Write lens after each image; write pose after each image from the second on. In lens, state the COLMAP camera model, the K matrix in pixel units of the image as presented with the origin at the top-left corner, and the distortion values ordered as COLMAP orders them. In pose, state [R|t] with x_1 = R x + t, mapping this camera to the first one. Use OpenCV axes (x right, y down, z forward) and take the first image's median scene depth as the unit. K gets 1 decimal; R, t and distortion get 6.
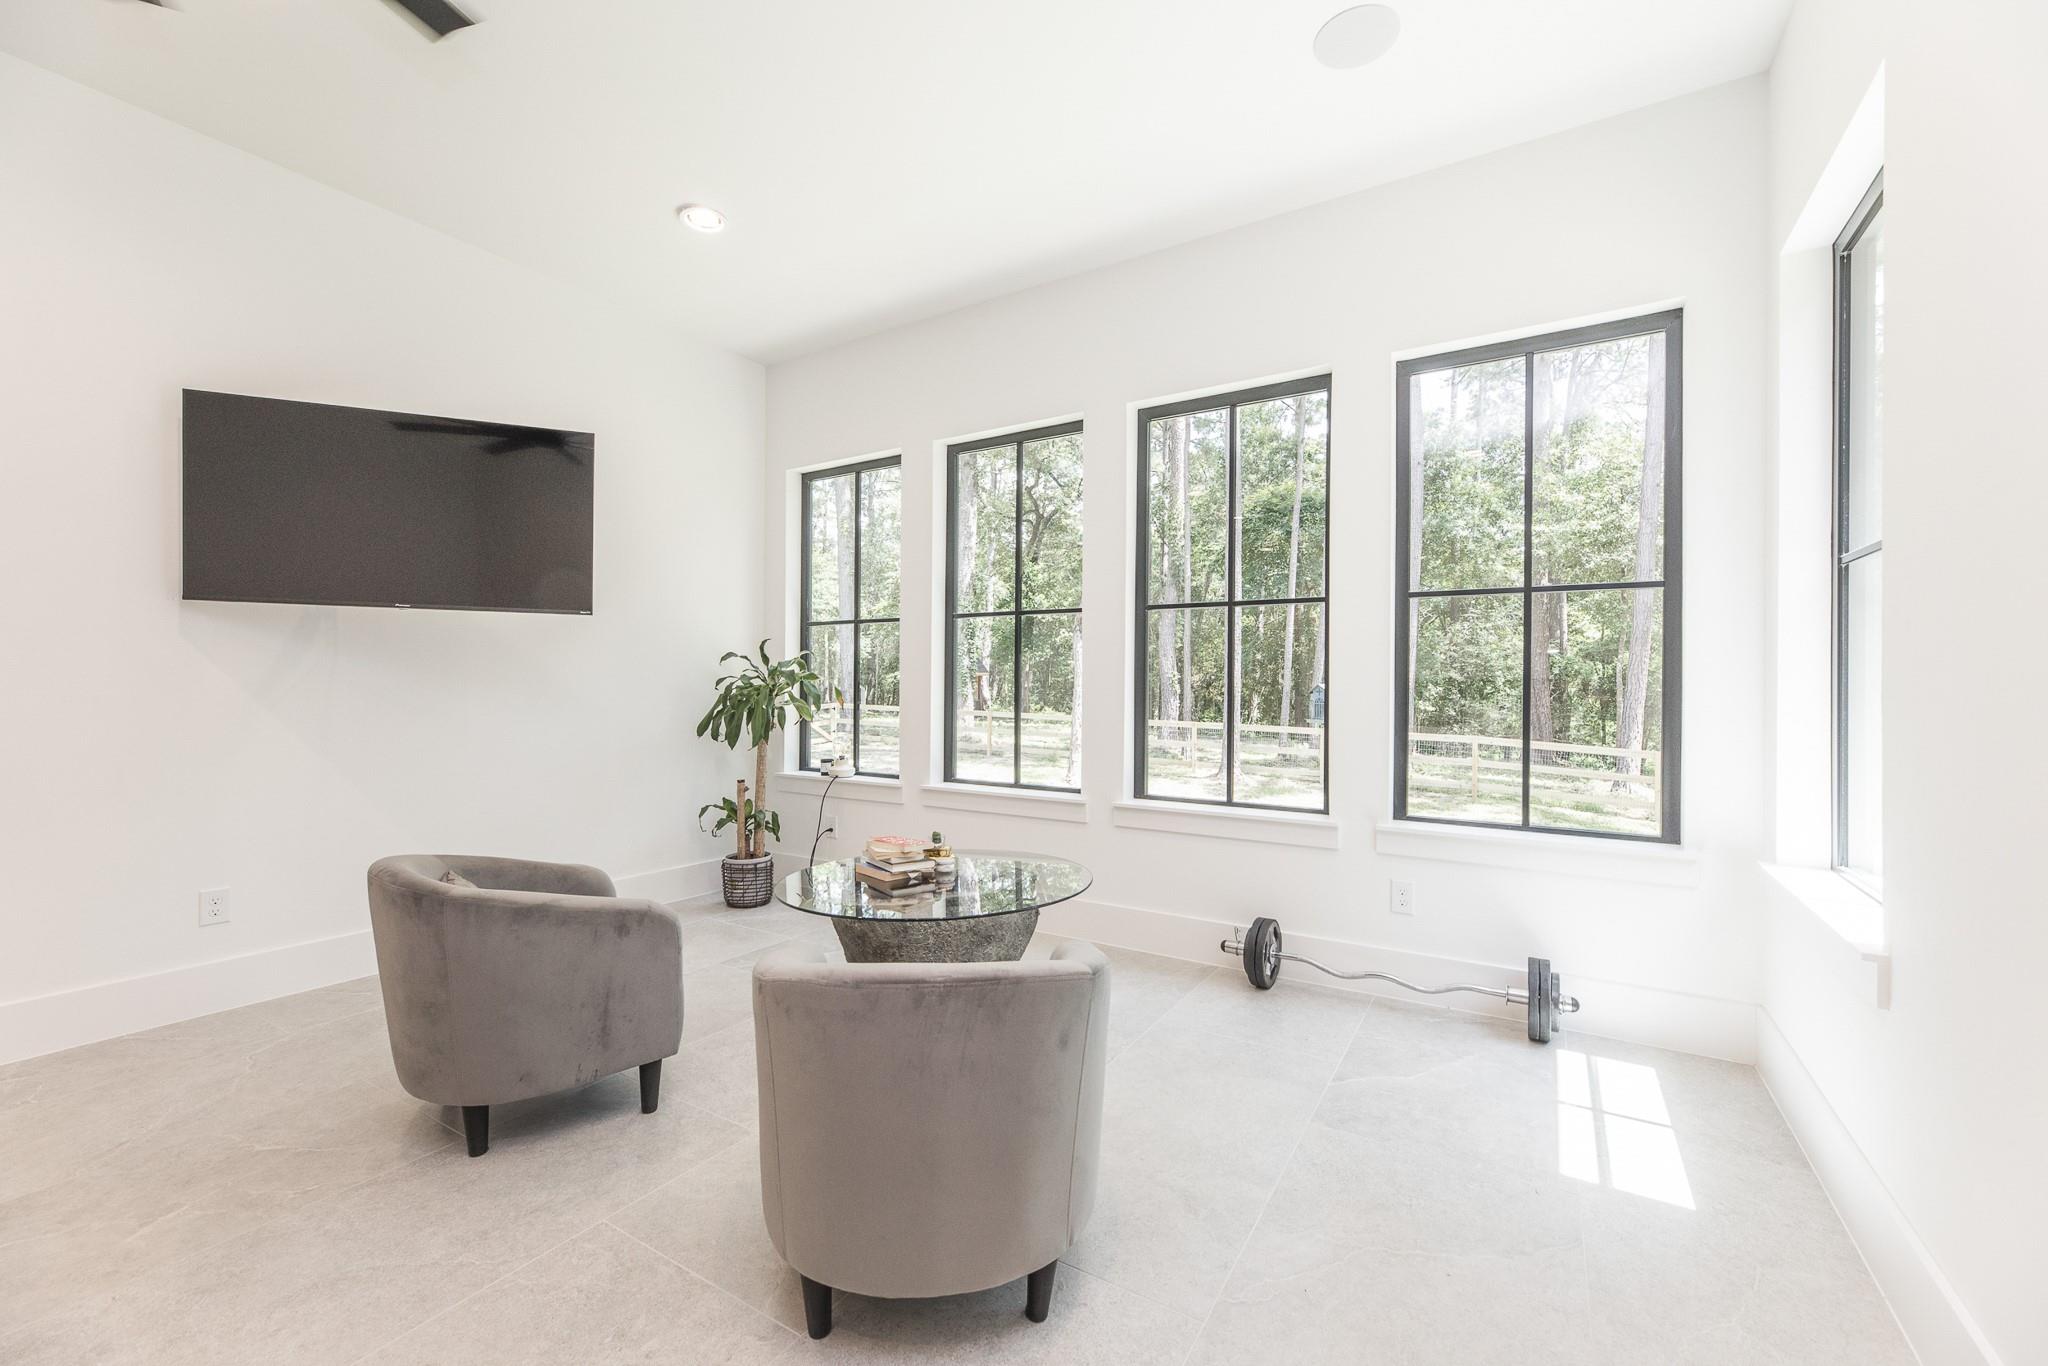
lens RADIAL K [[825.3, 0, 1038.7], [0, 825.3, 679.5], [0, 0, 1]] dist [-0.002819, 0.000043]
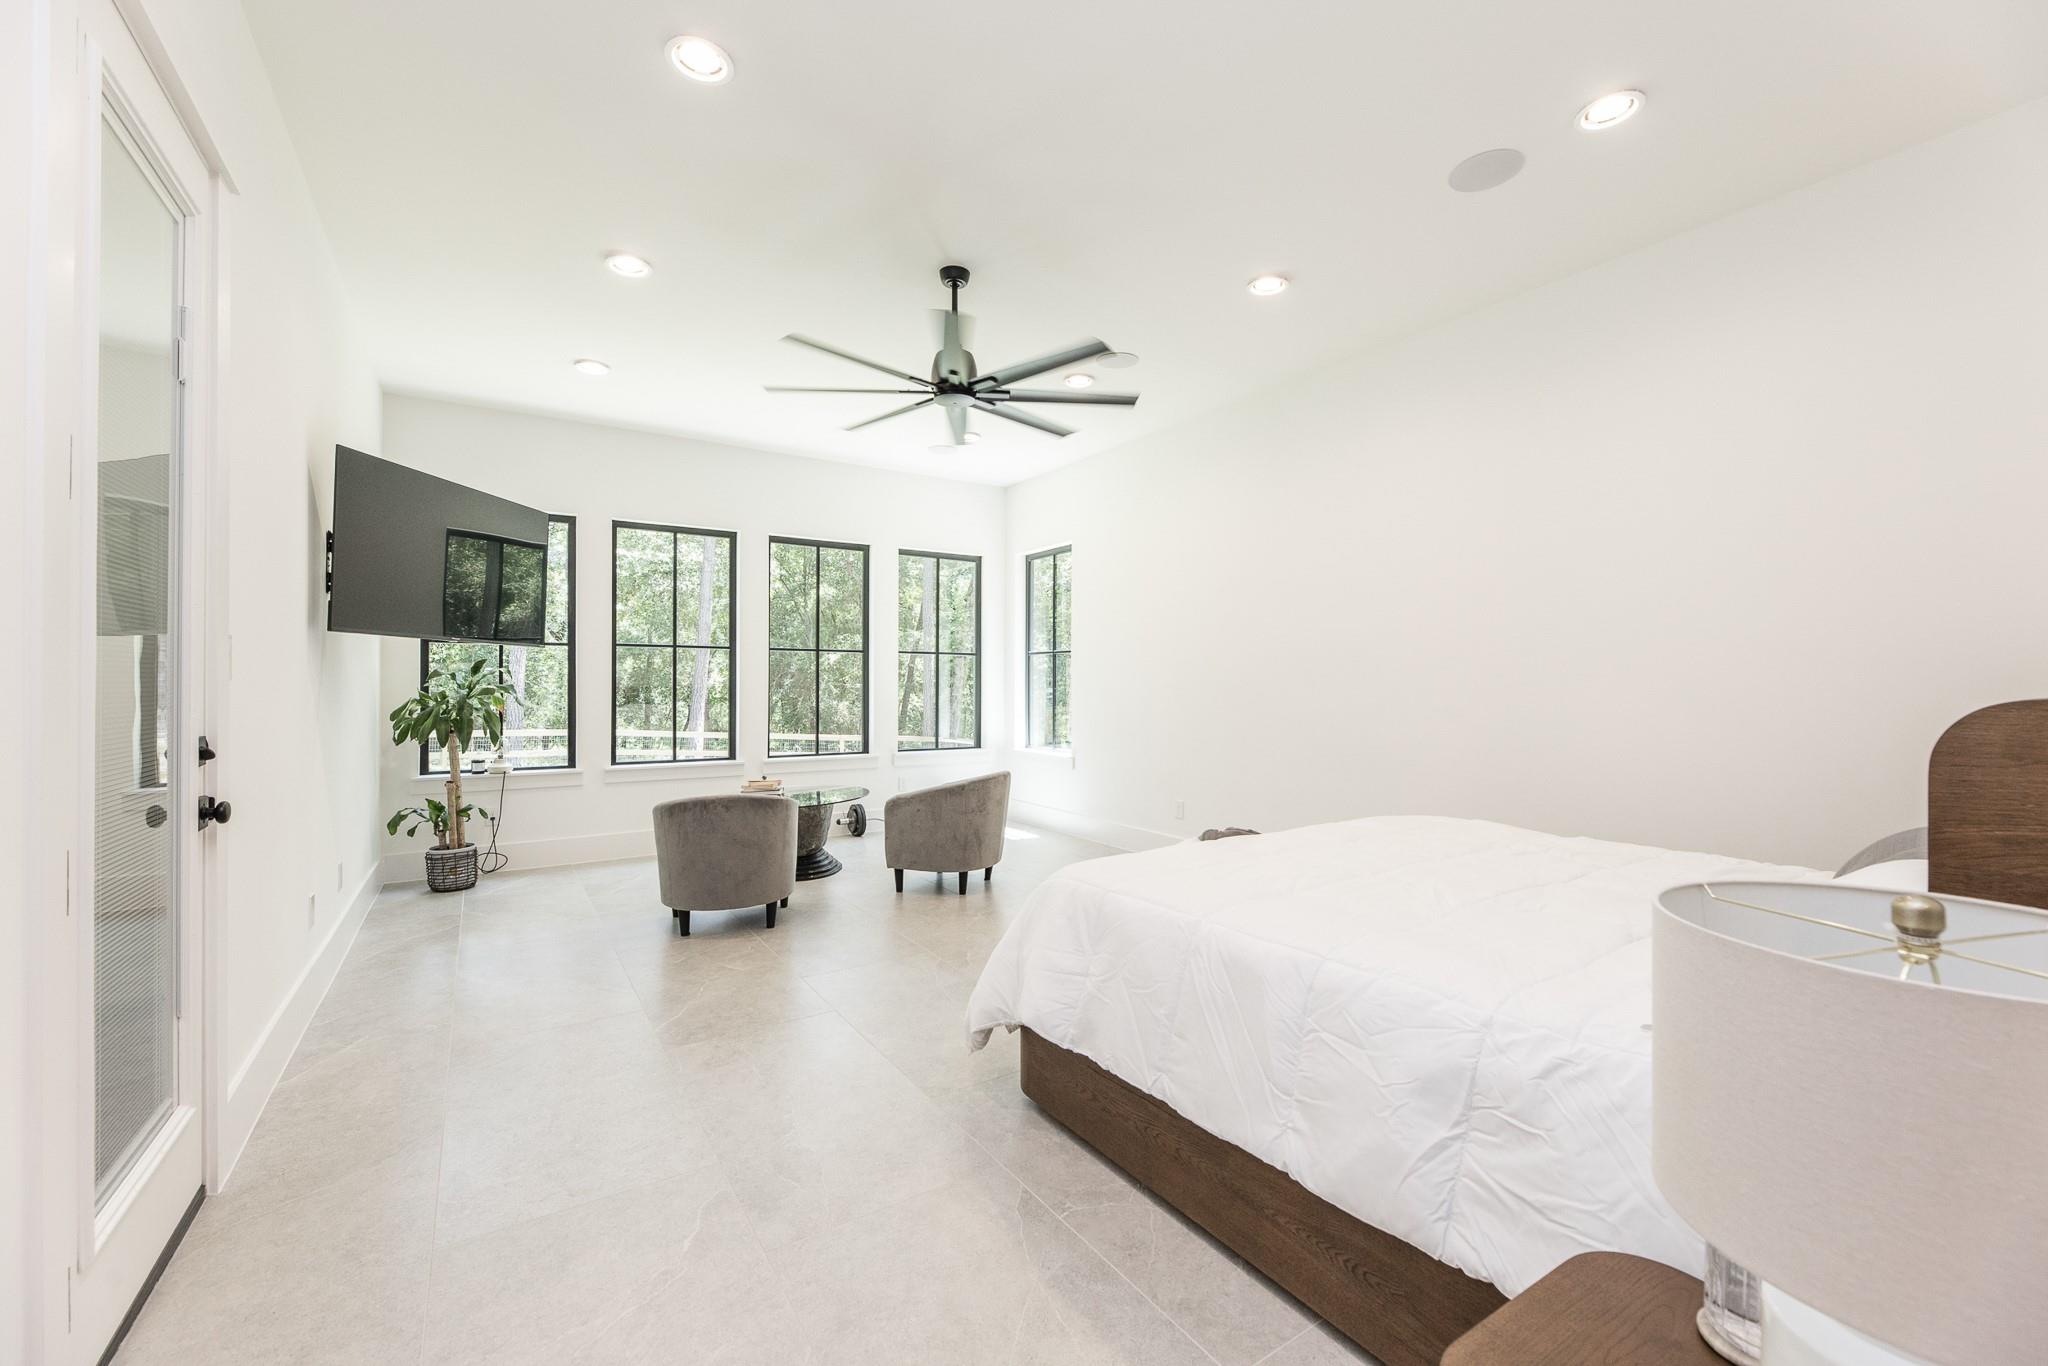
lens RADIAL K [[825.3, 0, 1038.7], [0, 825.3, 679.5], [0, 0, 1]] dist [-0.002819, 0.000043]
pose [[0.420061, 0.000058, 0.907496, -1.646516], [-0.005991, 0.999978, 0.002709, -0.040453], [-0.907476, -0.006574, 0.420052, -0.342722]]
